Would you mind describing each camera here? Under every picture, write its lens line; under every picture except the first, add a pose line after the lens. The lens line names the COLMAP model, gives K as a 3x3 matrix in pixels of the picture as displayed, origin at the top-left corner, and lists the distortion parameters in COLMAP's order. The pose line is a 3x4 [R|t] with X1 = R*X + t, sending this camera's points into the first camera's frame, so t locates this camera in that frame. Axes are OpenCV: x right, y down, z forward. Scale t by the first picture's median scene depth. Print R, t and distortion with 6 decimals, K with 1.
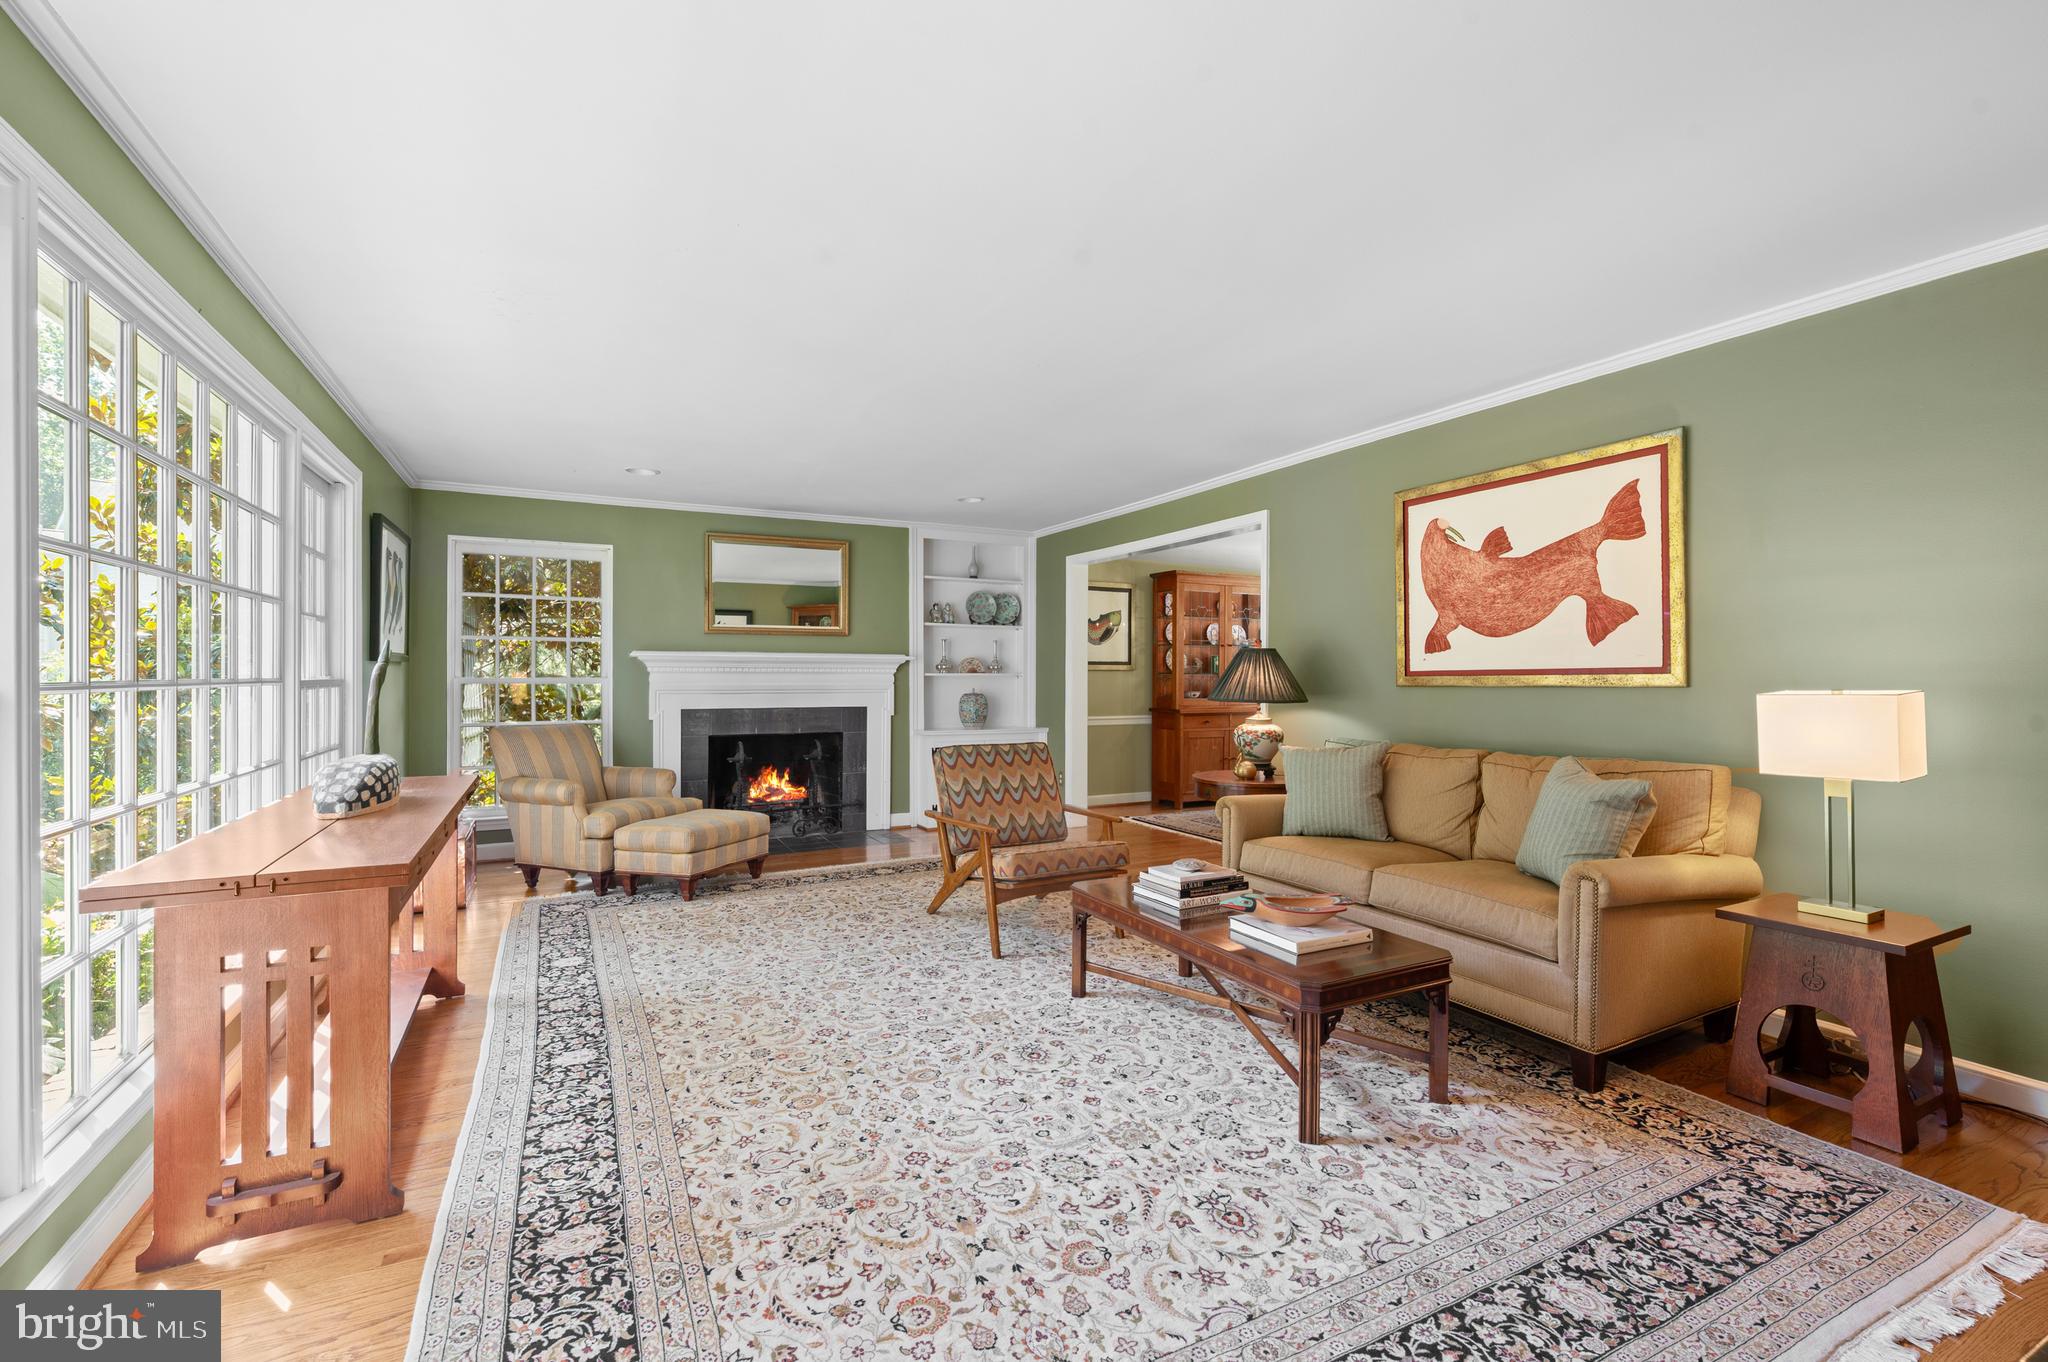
lens RADIAL K [[857.4, 0, 1014.1], [0, 857.4, 664.2], [0, 0, 1]] dist [0.003529, -0.000460]
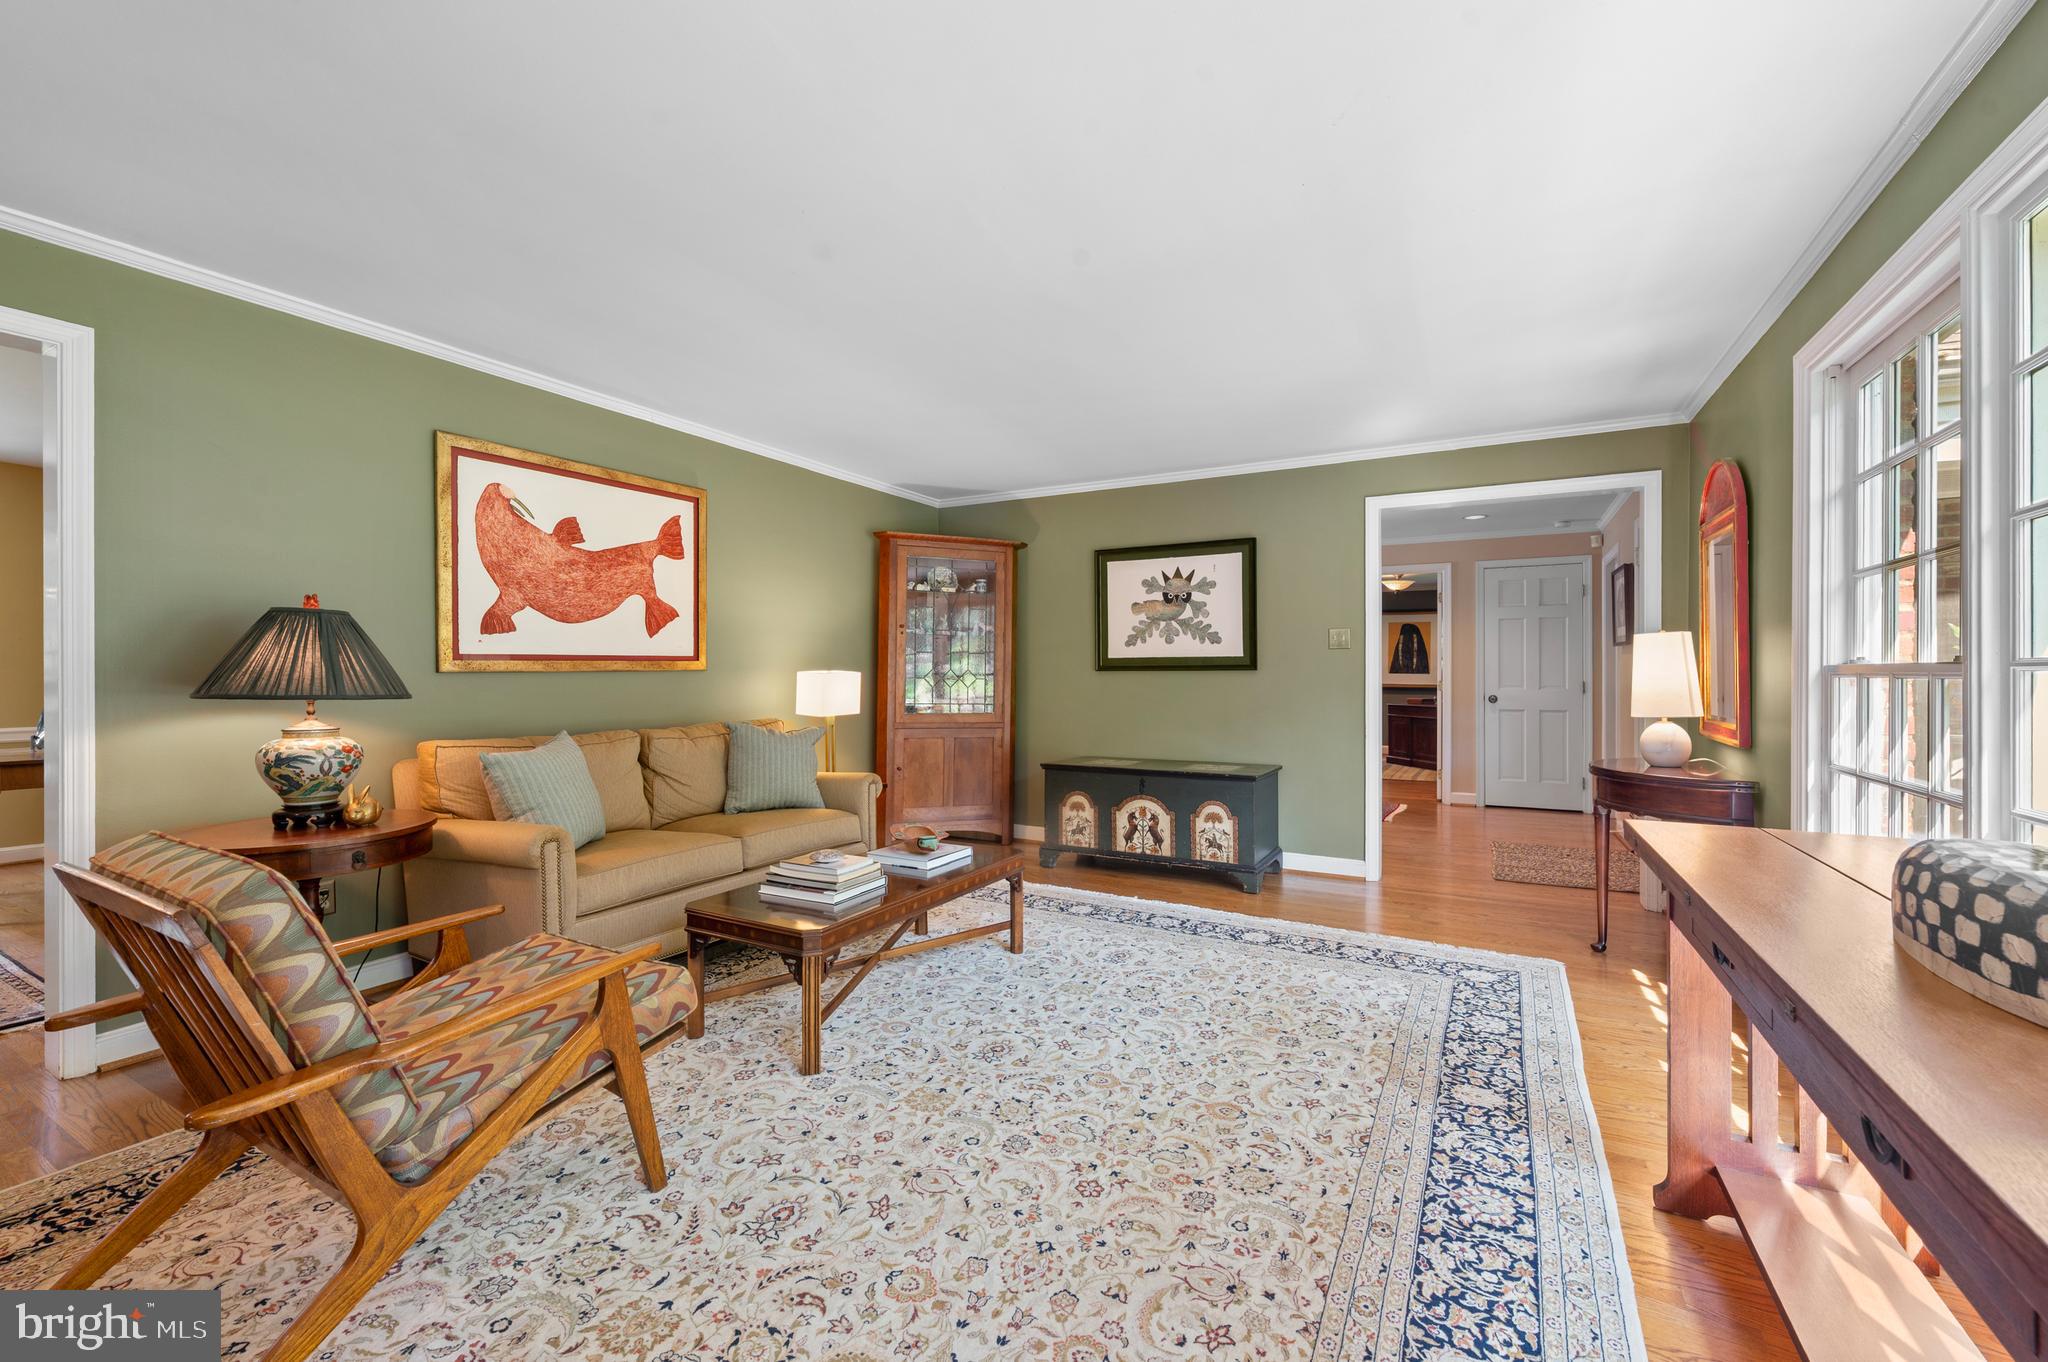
lens RADIAL K [[842.1, 0, 1012.1], [0, 842.1, 697.5], [0, 0, 1]] dist [-0.006783, 0.000261]
pose [[-0.544263, -0.028108, 0.838444, -0.863249], [-0.014826, 0.999605, 0.023887, 0.037811], [-0.838784, 0.000570, -0.544464, 1.676695]]
